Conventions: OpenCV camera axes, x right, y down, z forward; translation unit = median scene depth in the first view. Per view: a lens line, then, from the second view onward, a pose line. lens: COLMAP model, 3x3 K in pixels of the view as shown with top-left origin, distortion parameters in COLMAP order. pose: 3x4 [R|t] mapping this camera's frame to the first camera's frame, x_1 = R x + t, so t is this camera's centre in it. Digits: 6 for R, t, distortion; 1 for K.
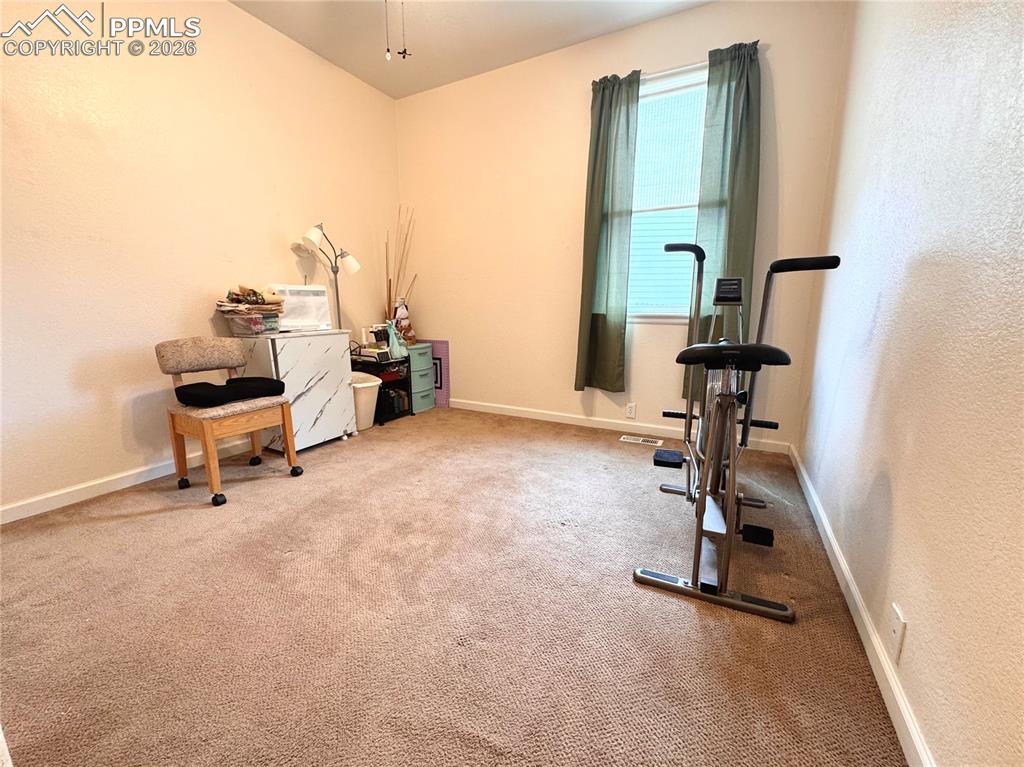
lens RADIAL K [[410.0, 0, 513.4], [0, 410.0, 383.1], [0, 0, 1]] dist [-0.003145, -0.000359]
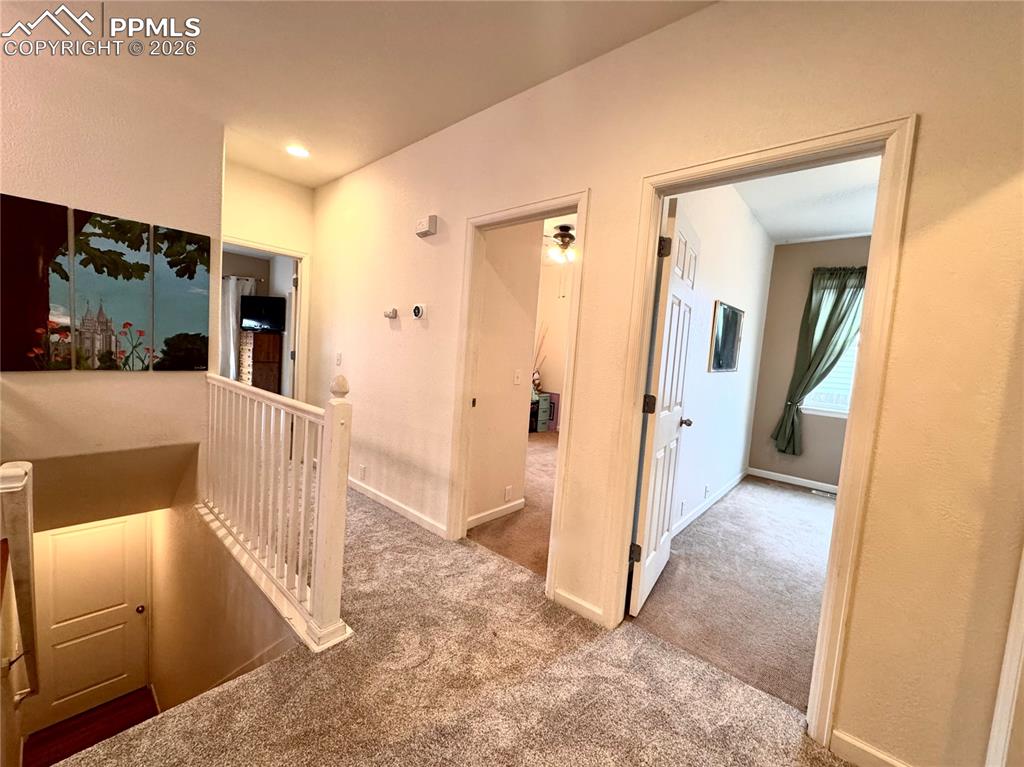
lens RADIAL K [[410.0, 0, 512.7], [0, 410.0, 380.6], [0, 0, 1]] dist [-0.003145, -0.000359]
pose [[0.970465, 0.096461, -0.221119, 0.032977], [-0.121198, 0.987461, -0.101155, 0.046035], [0.208589, 0.124967, 0.969987, -0.799240]]
